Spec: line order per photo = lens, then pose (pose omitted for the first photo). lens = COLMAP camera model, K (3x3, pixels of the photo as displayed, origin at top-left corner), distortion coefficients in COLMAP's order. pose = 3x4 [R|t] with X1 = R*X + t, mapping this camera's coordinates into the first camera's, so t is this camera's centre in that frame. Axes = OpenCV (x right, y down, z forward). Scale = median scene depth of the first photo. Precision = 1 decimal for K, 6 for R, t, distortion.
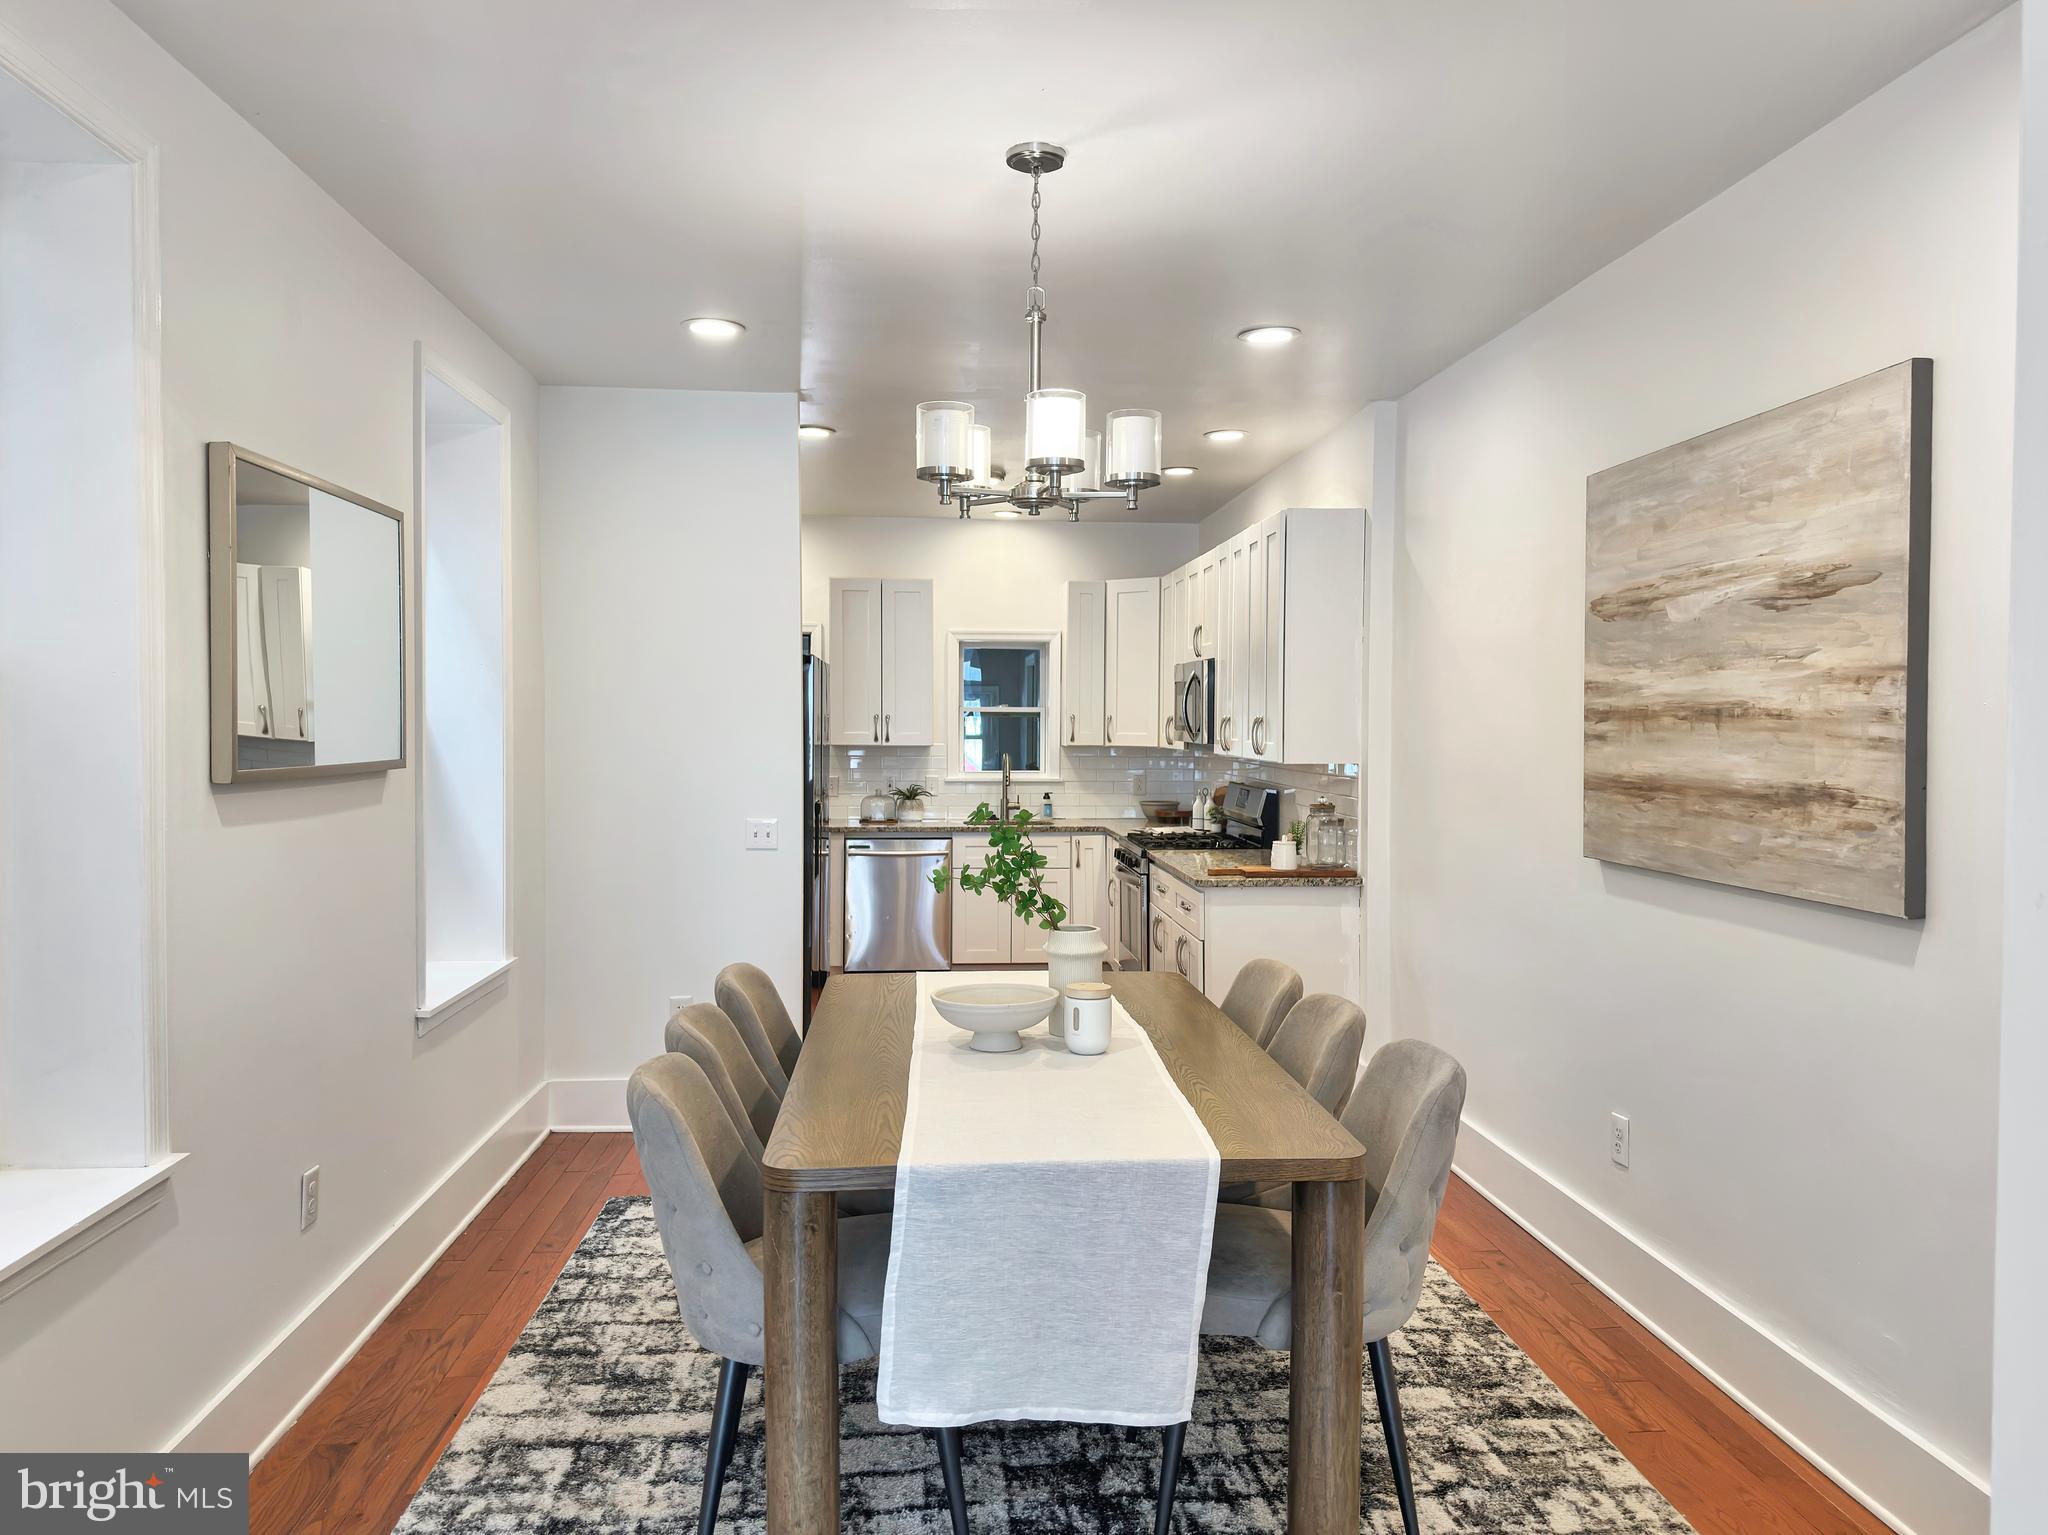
lens RADIAL K [[1462.1, 0, 1029.9], [0, 1462.1, 765.8], [0, 0, 1]] dist [0.046171, -0.055375]
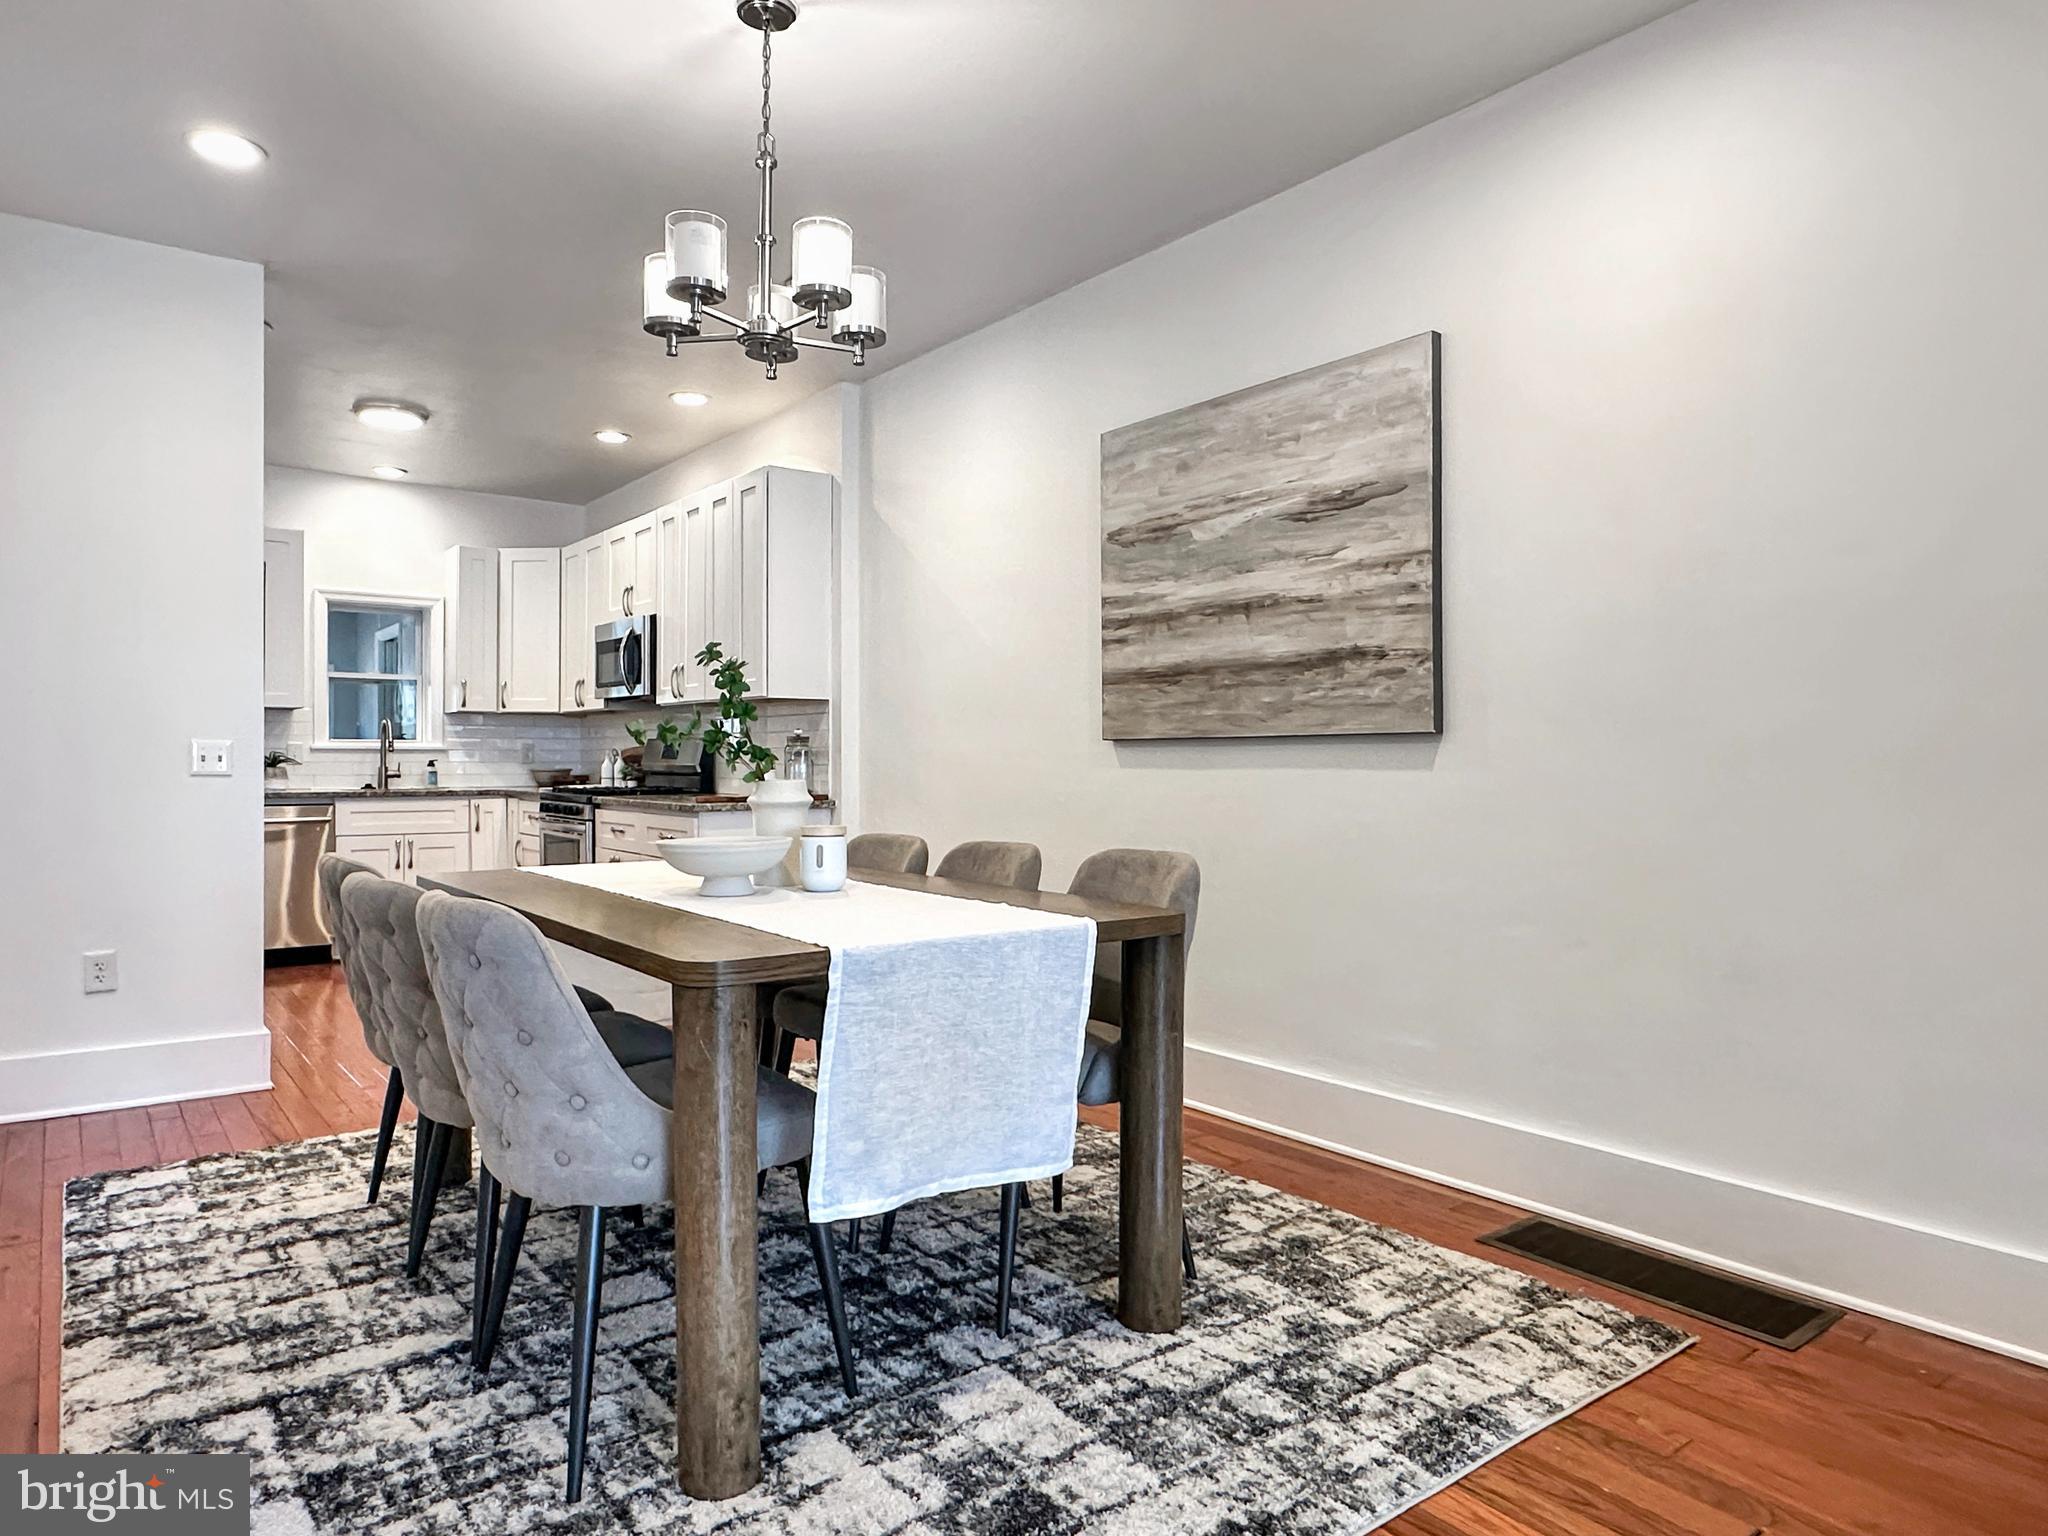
lens RADIAL K [[1259.8, 0, 1013.8], [0, 1259.8, 760.7], [0, 0, 1]] dist [0.005472, 0.004702]
pose [[0.844571, -0.002103, 0.535440, -0.262924], [0.017378, 0.999573, -0.023485, 0.106732], [-0.535162, 0.029139, 0.844247, 0.151722]]
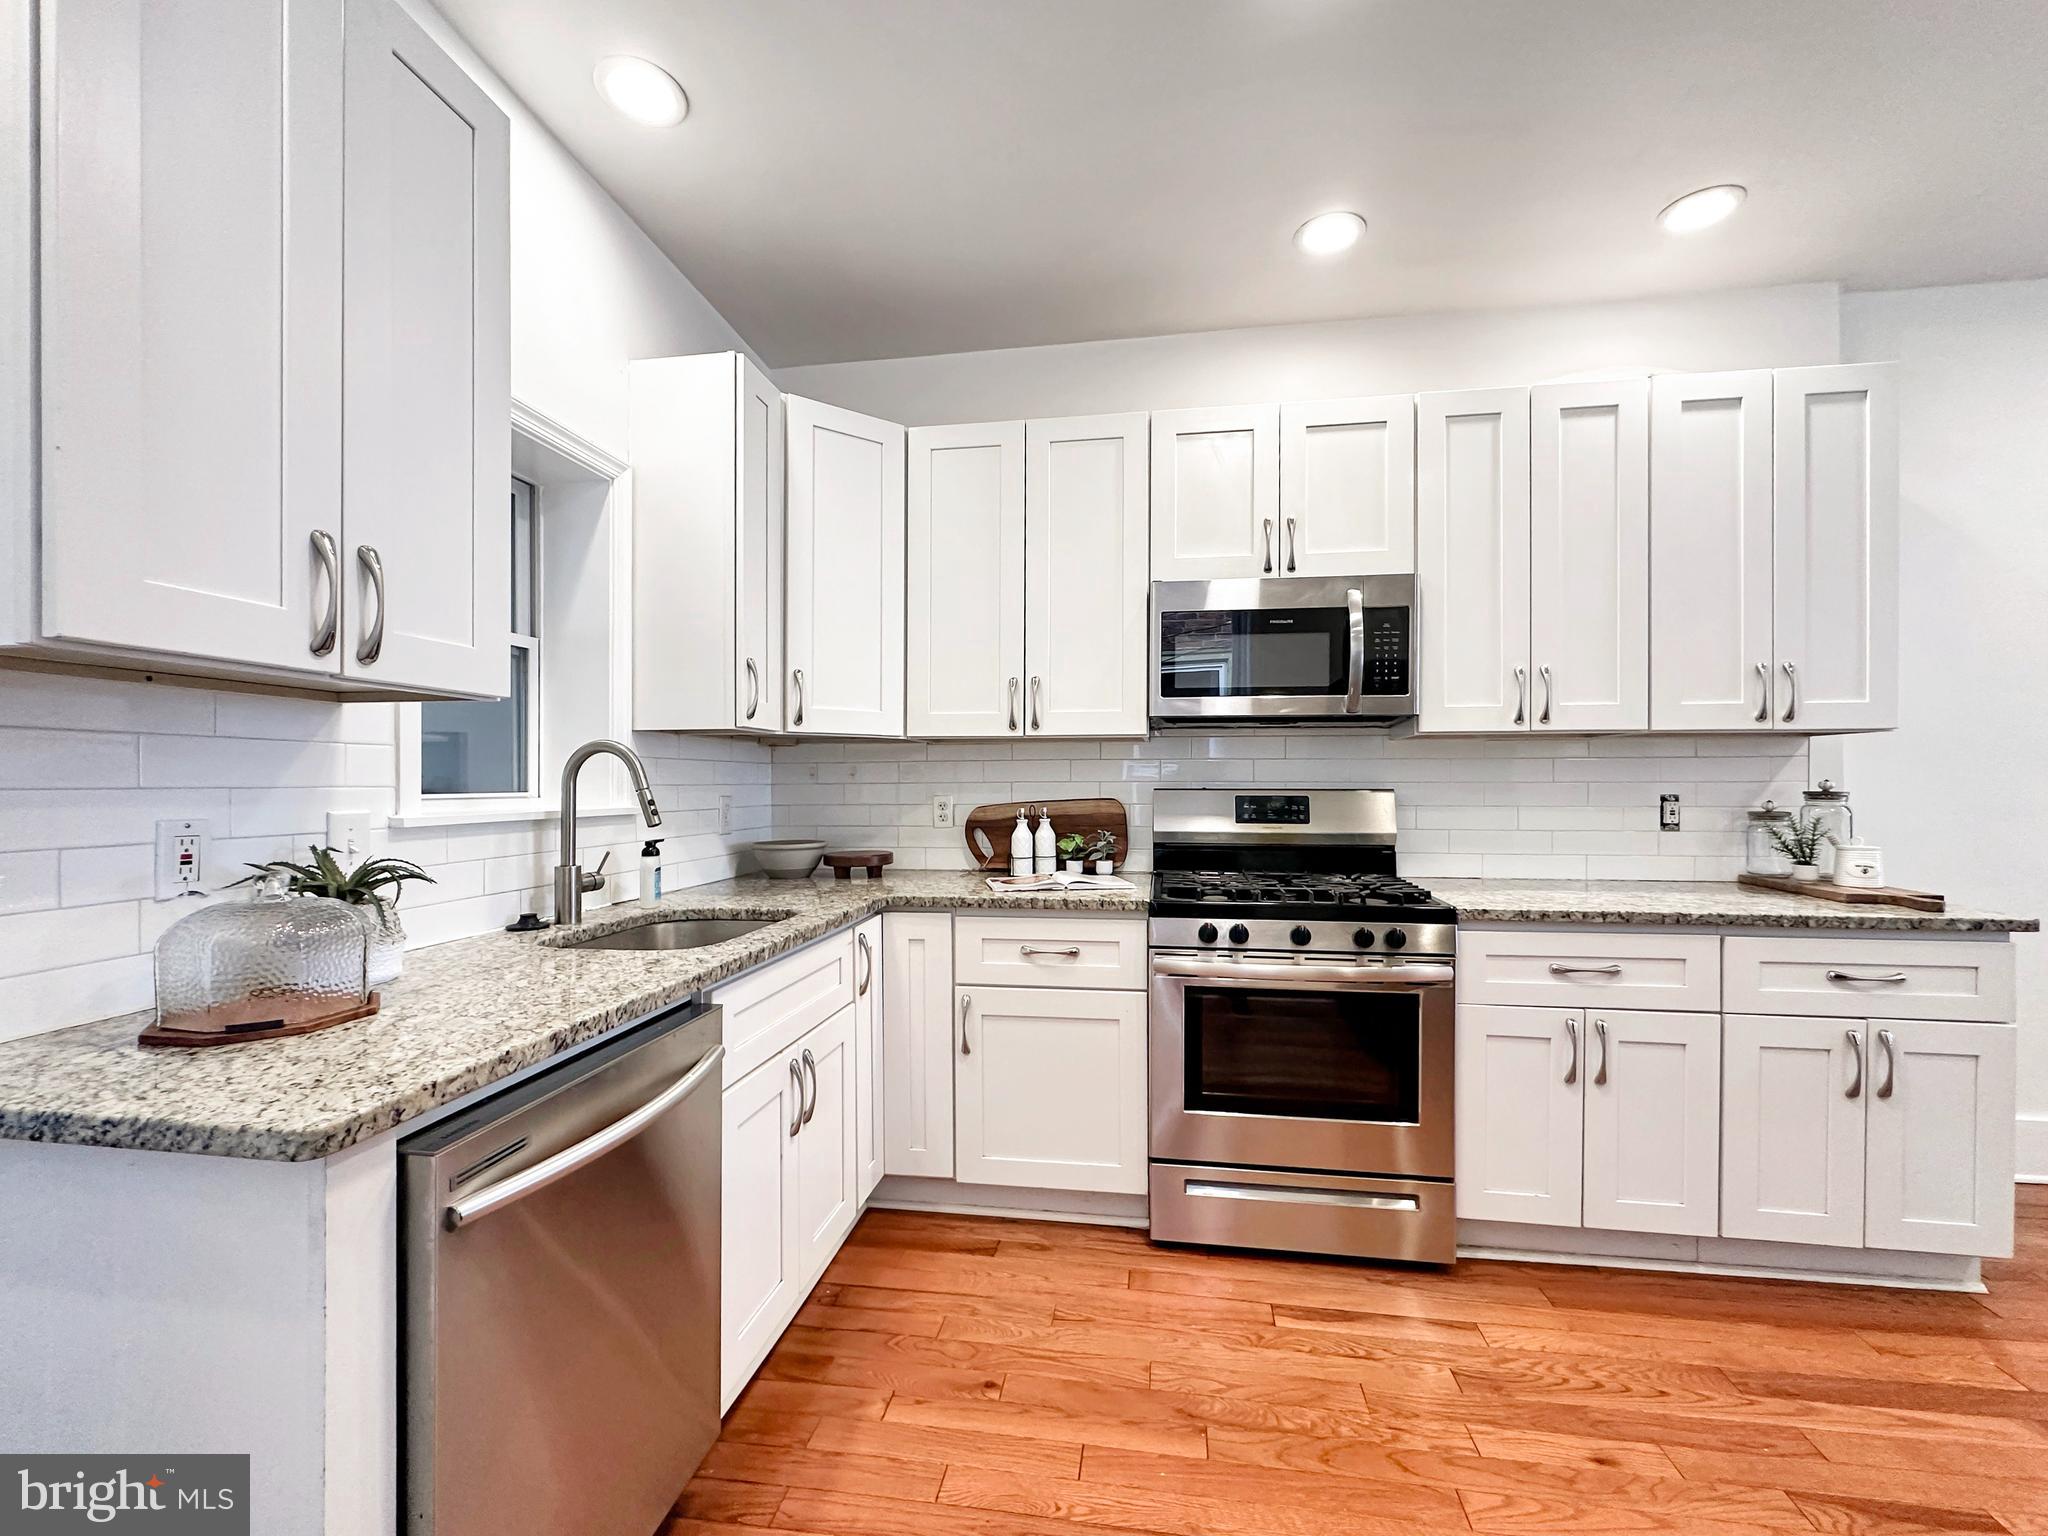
lens RADIAL K [[826.1, 0, 1042.0], [0, 826.1, 781.4], [0, 0, 1]] dist [0.001129, -0.001527]
pose [[0.228291, -0.004374, 0.973583, -0.450891], [0.035245, 0.999372, -0.003774, 0.014797], [-0.972955, 0.035176, 0.228302, 1.945361]]
